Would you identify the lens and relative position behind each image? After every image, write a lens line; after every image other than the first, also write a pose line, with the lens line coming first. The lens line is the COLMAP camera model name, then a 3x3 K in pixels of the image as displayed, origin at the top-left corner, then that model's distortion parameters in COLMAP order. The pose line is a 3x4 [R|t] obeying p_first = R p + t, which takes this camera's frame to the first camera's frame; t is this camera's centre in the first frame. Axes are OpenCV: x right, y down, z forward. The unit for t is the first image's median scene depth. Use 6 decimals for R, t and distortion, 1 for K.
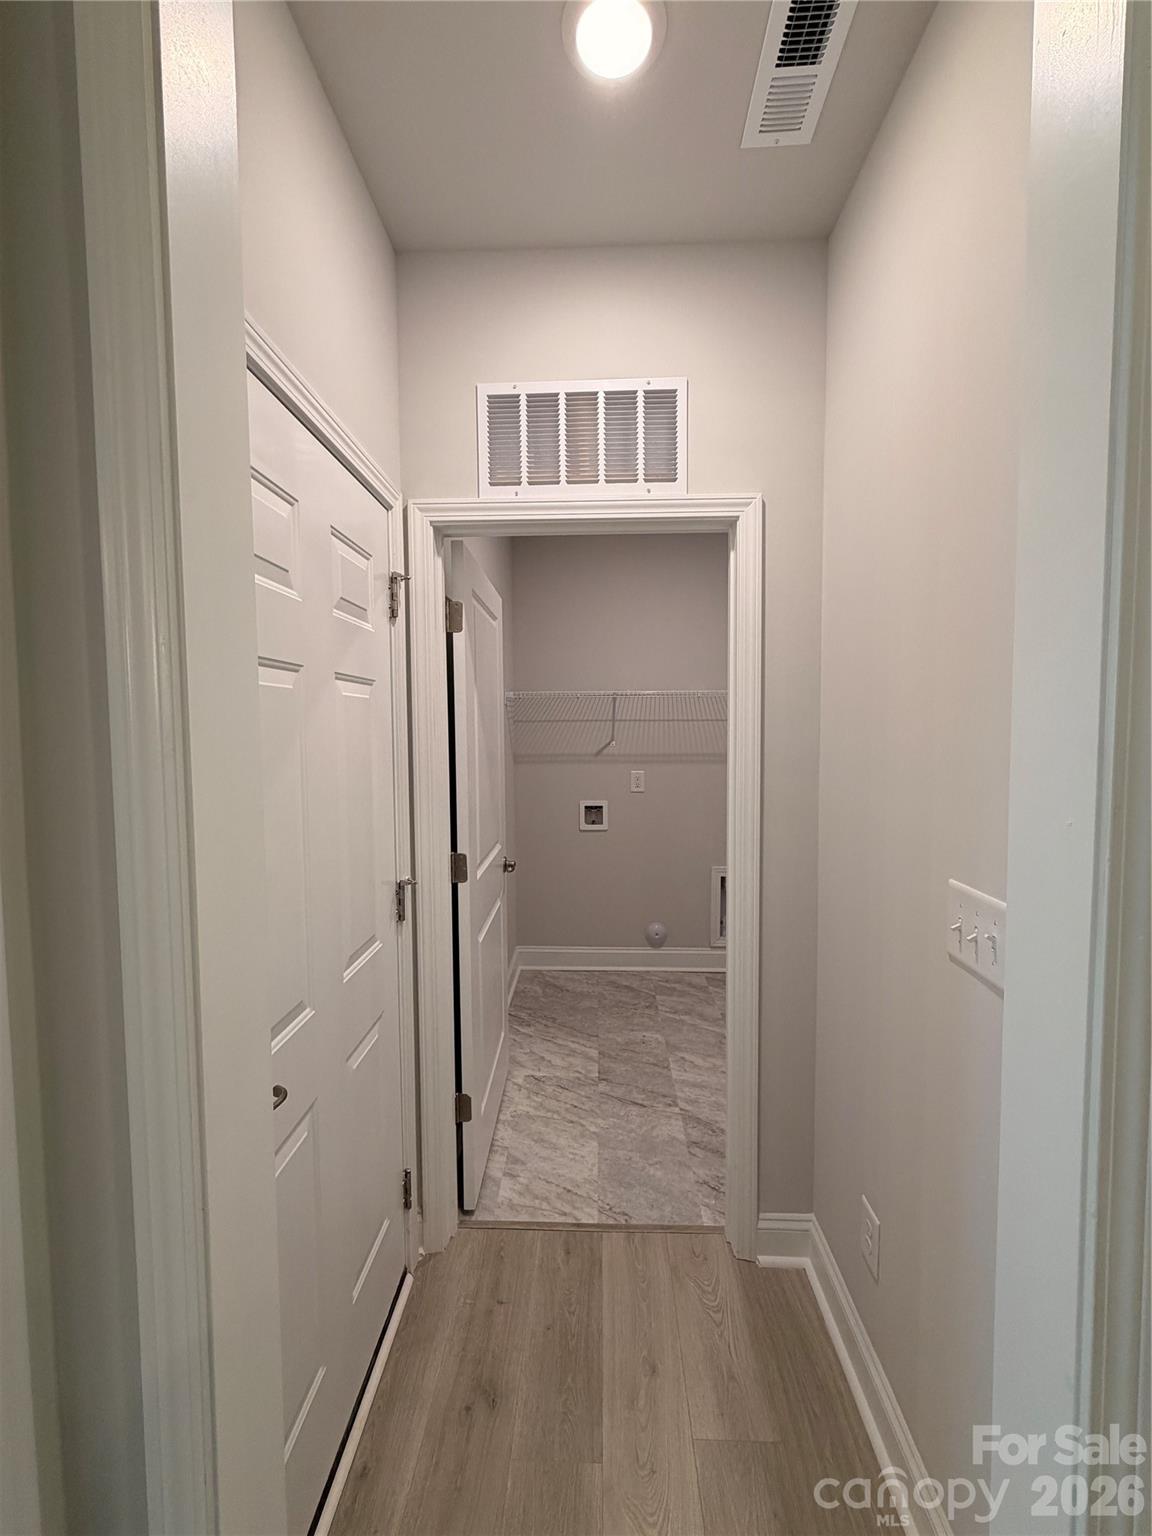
lens RADIAL K [[619.6, 0, 576.0], [0, 619.6, 768.0], [0, 0, 1]] dist [0.002610, 0.000252]
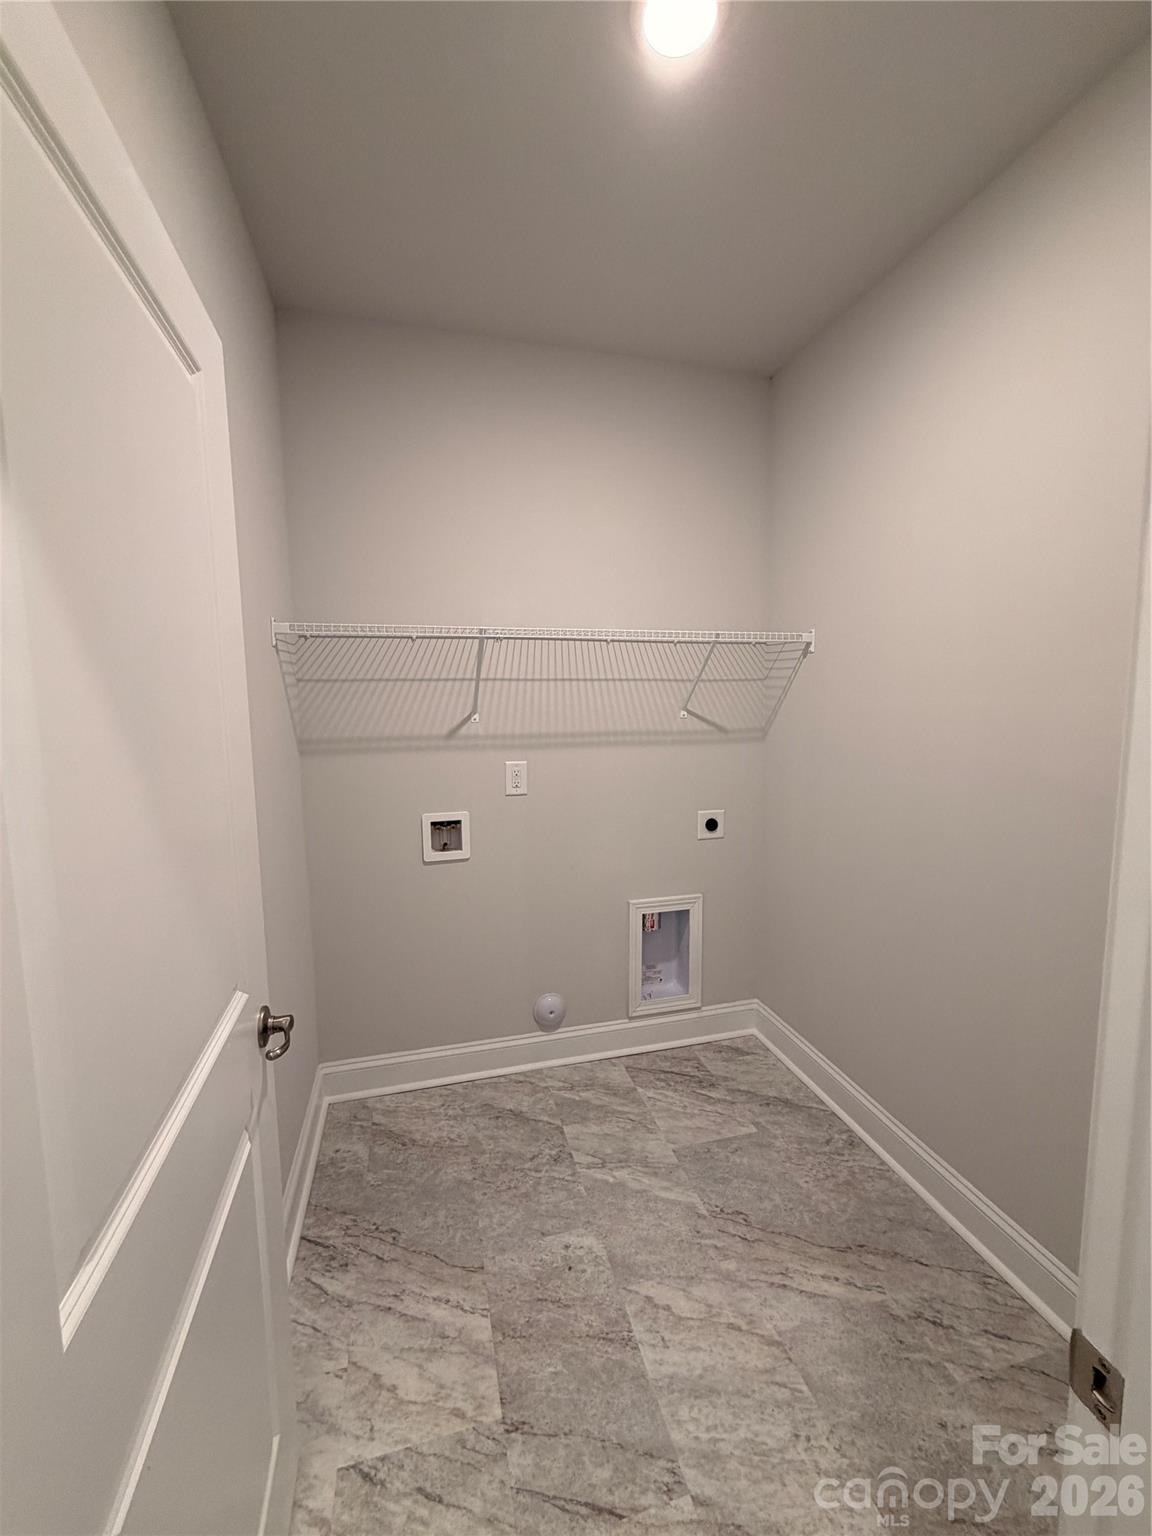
lens RADIAL K [[619.6, 0, 576.0], [0, 619.6, 768.0], [0, 0, 1]] dist [0.002610, 0.000252]
pose [[0.958013, -0.034653, 0.284622, -0.021938], [0.021720, 0.998588, 0.048473, -0.018724], [-0.285900, -0.040255, 0.957413, 0.416233]]
